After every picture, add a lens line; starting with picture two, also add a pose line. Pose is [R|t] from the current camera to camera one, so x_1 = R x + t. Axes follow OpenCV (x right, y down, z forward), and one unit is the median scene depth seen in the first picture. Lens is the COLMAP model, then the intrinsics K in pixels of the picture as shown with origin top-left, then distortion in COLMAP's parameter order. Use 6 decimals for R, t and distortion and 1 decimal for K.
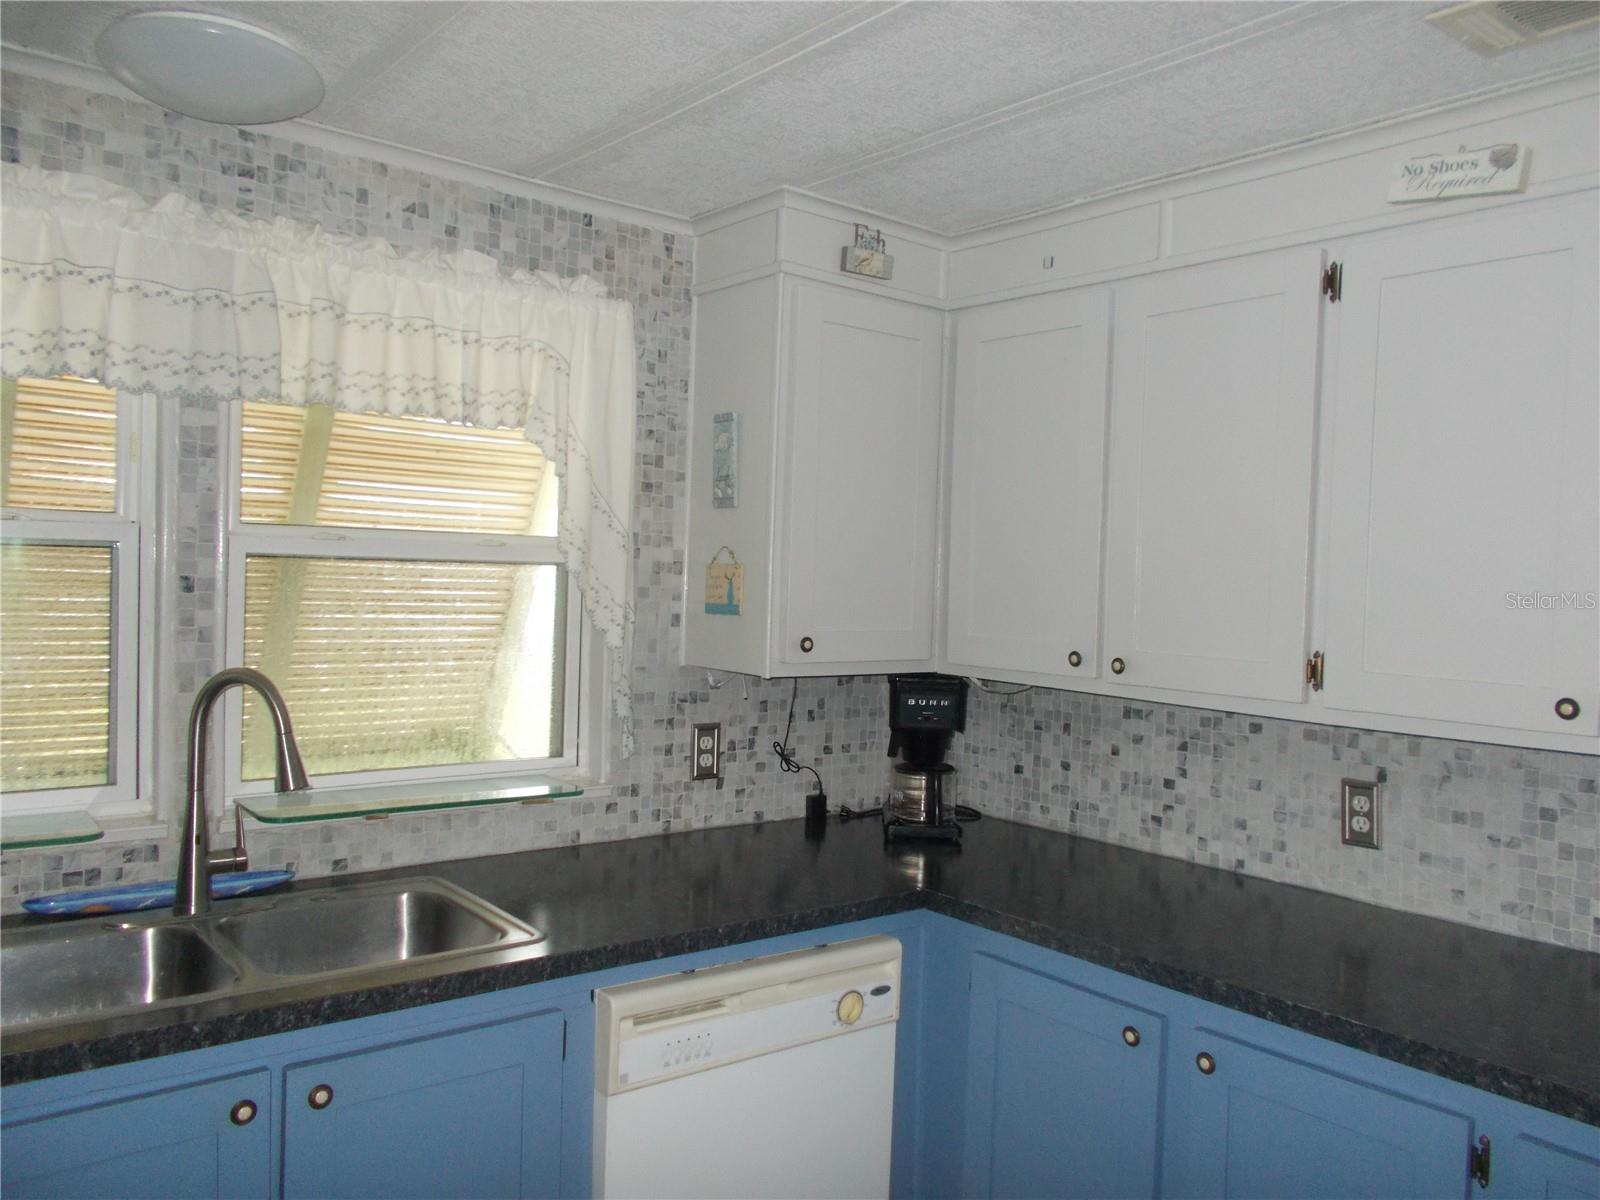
lens RADIAL K [[1240.0, 0, 802.3], [0, 1240.0, 598.9], [0, 0, 1]] dist [0.010957, 0.004499]
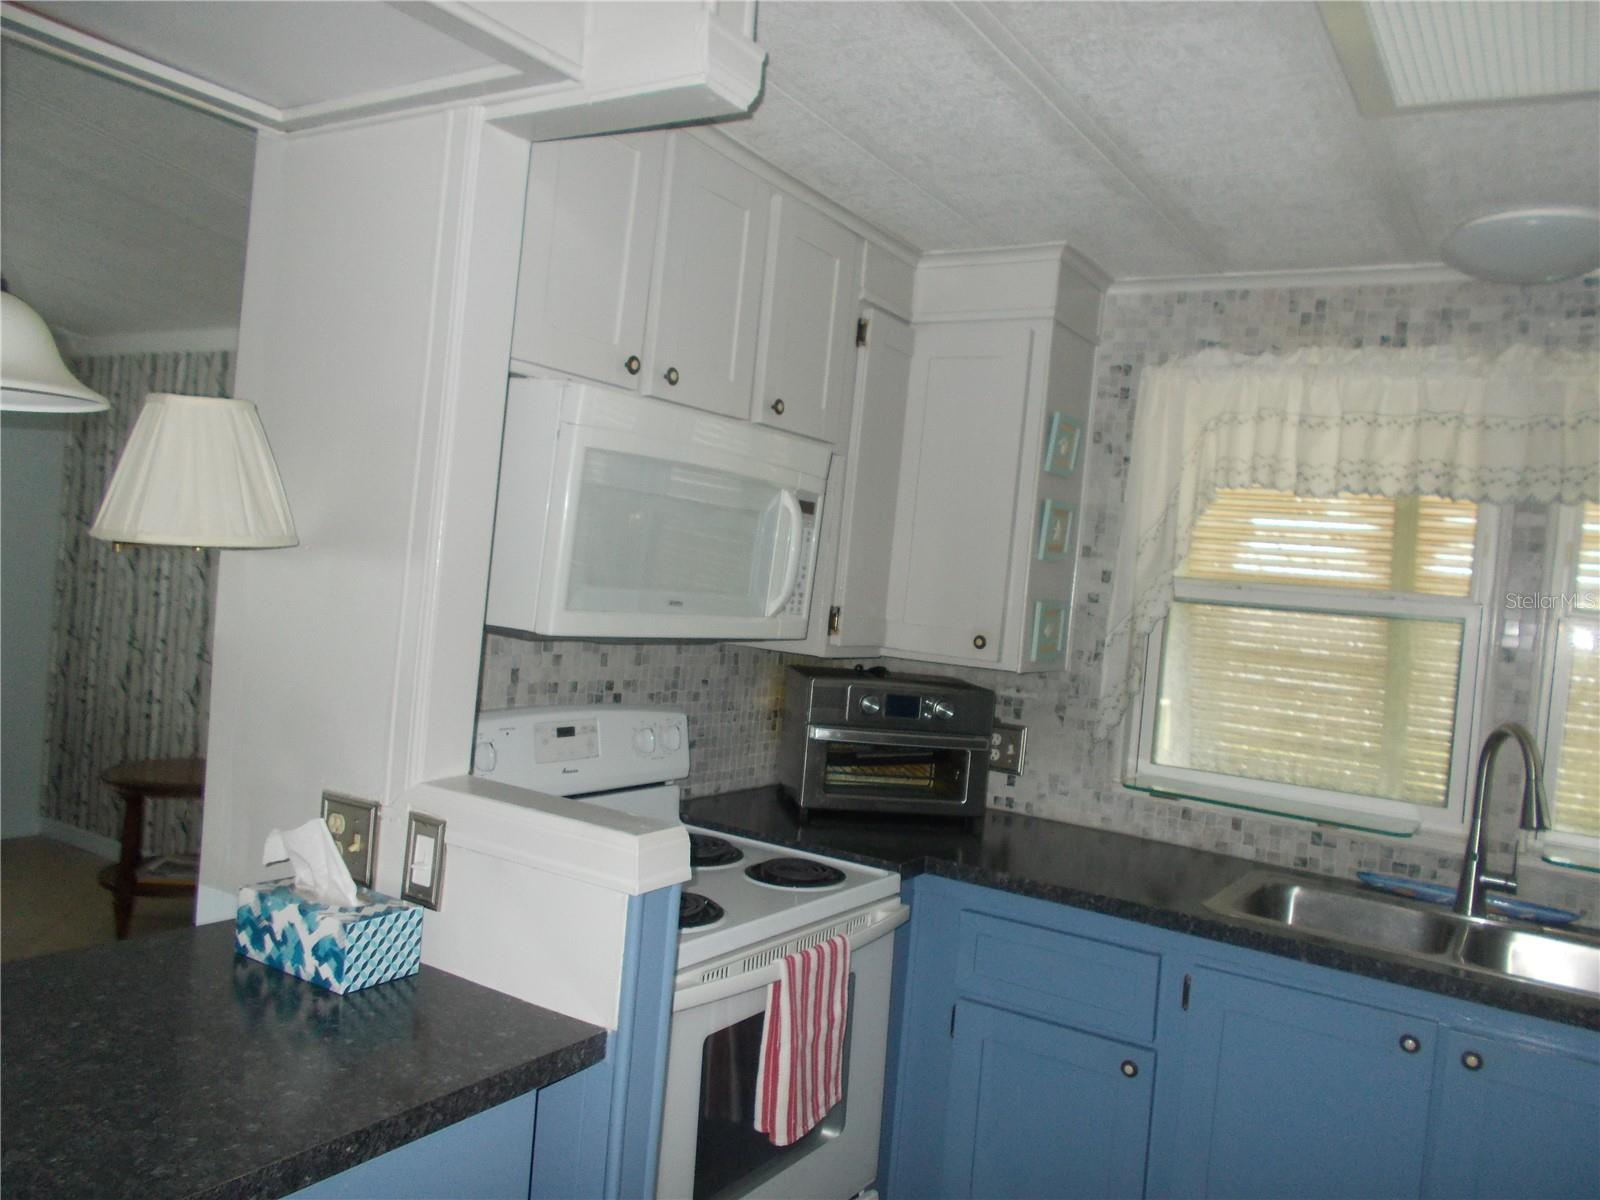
lens RADIAL K [[1240.0, 0, 801.6], [0, 1240.0, 599.5], [0, 0, 1]] dist [0.010957, 0.004499]
pose [[0.322662, 0.015250, -0.946391, 0.435985], [-0.099562, 0.994870, -0.017913, 0.024325], [0.941263, 0.100004, 0.322525, -0.057961]]
